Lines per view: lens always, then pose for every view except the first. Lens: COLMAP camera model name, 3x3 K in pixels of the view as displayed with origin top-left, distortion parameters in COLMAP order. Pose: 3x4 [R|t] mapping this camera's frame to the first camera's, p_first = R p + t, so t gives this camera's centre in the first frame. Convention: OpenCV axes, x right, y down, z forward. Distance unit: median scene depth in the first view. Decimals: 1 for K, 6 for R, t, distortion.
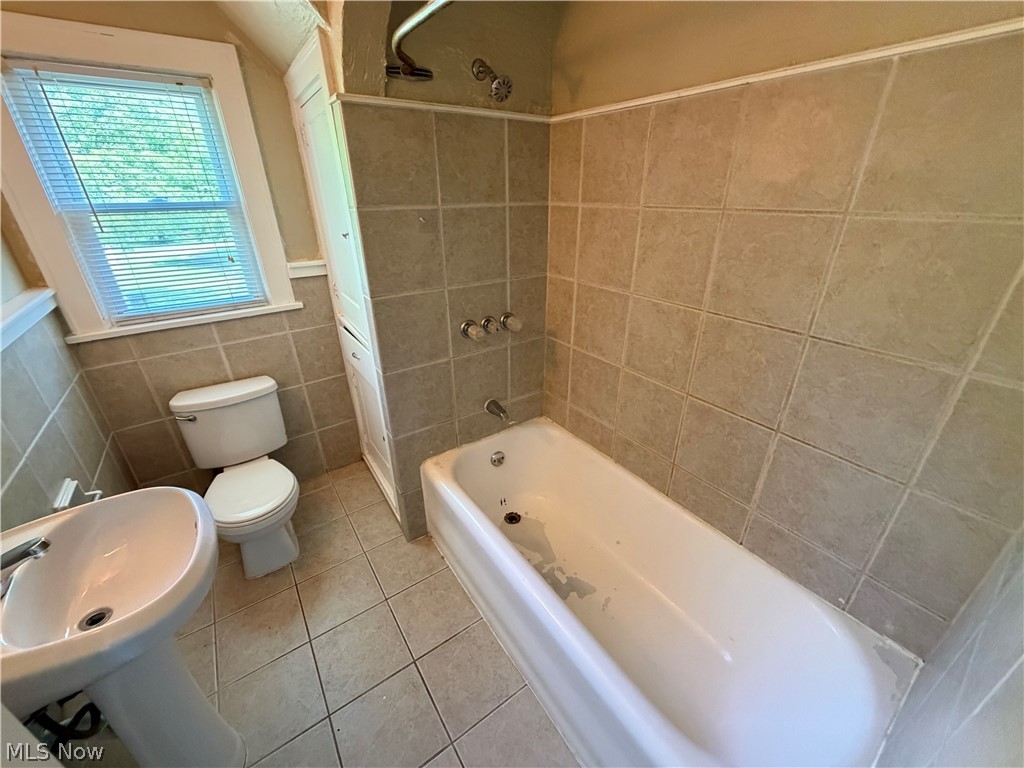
lens RADIAL K [[409.8, 0, 509.8], [0, 409.8, 384.4], [0, 0, 1]] dist [0.000699, -0.000114]
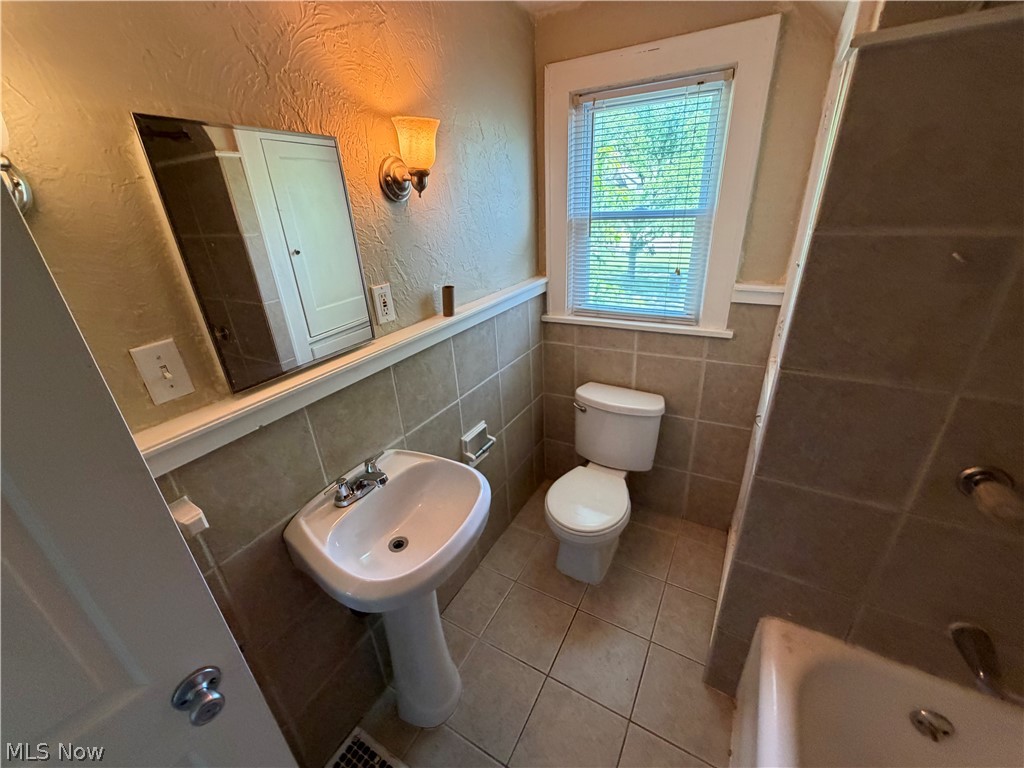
lens RADIAL K [[409.8, 0, 509.8], [0, 409.8, 384.4], [0, 0, 1]] dist [0.000699, -0.000114]
pose [[0.431442, 0.361132, -0.826705, 0.015110], [-0.348111, 0.912053, 0.216743, -0.148972], [0.832272, 0.194273, 0.519213, 0.266393]]
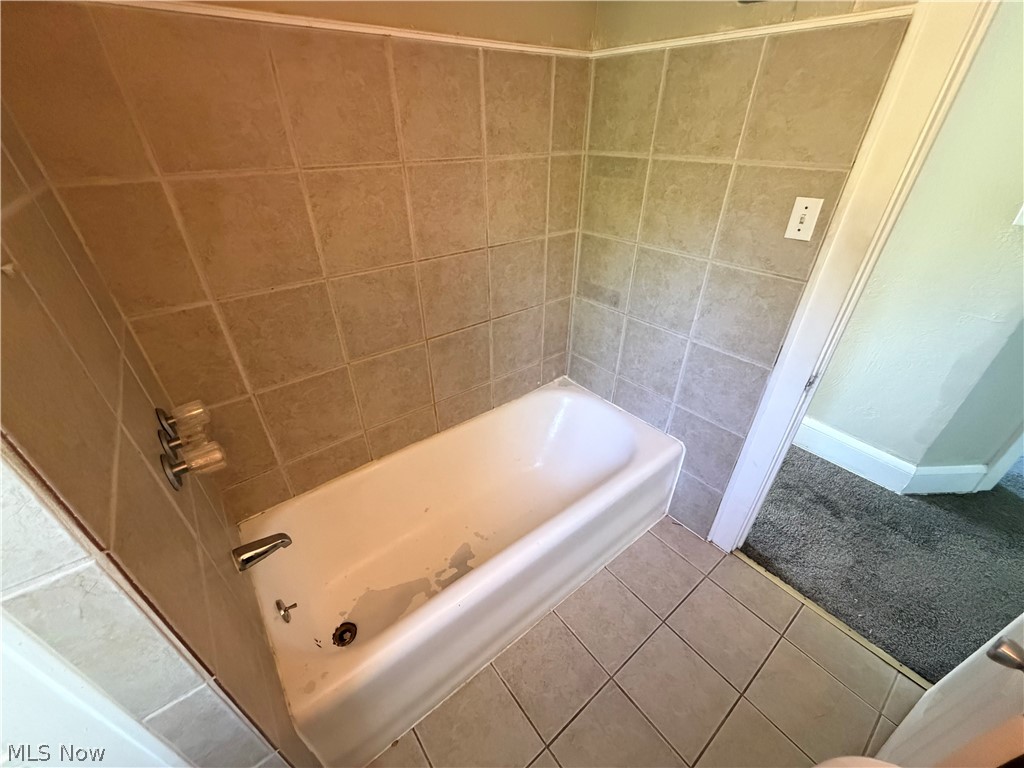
lens RADIAL K [[400.2, 0, 499.3], [0, 400.2, 384.0], [0, 0, 1]] dist [-0.000446, -0.000104]
pose [[-0.043507, -0.518764, 0.853810, -0.446899], [0.450373, 0.752670, 0.480262, -0.254437], [-0.891780, 0.405428, 0.200891, 0.534820]]
